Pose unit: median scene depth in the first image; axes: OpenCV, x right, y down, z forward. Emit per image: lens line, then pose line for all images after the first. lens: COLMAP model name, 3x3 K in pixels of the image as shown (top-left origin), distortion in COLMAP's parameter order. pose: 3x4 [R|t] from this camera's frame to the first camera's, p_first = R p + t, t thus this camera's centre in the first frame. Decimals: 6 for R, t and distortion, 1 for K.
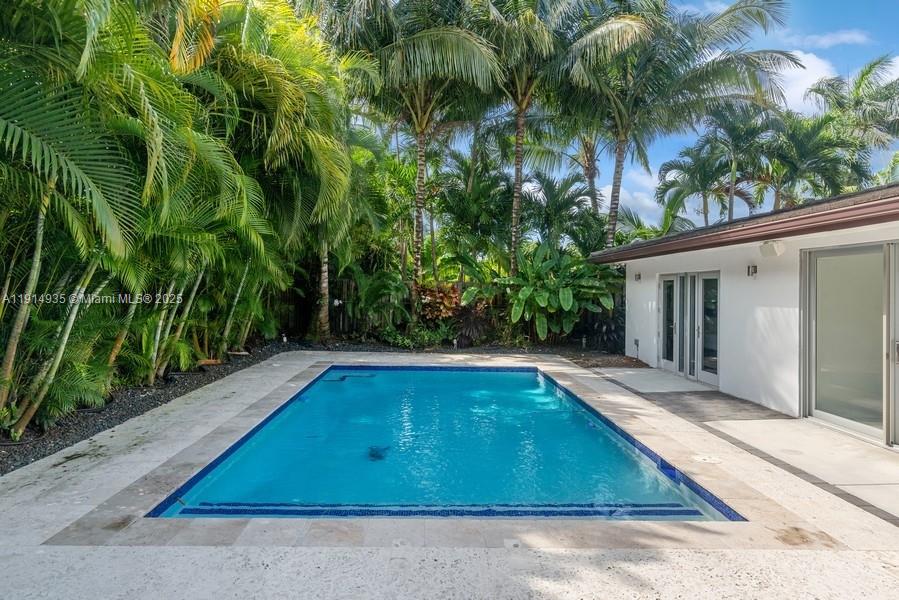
lens RADIAL K [[520.0, 0, 448.5], [0, 520.0, 287.3], [0, 0, 1]] dist [0.003371, 0.000529]
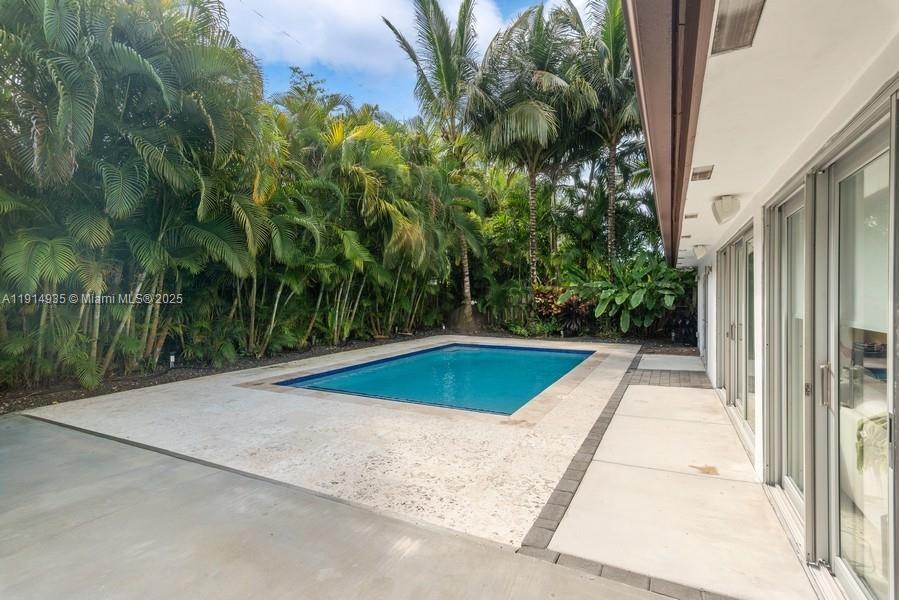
lens RADIAL K [[438.9, 0, 449.5], [0, 438.9, 300.0], [0, 0, 1]] dist [0.002314, 0.000568]
pose [[0.880651, -0.008730, -0.473685, 0.304890], [0.013561, 0.999885, 0.006784, 0.012816], [0.473571, -0.012398, 0.880668, -0.106212]]
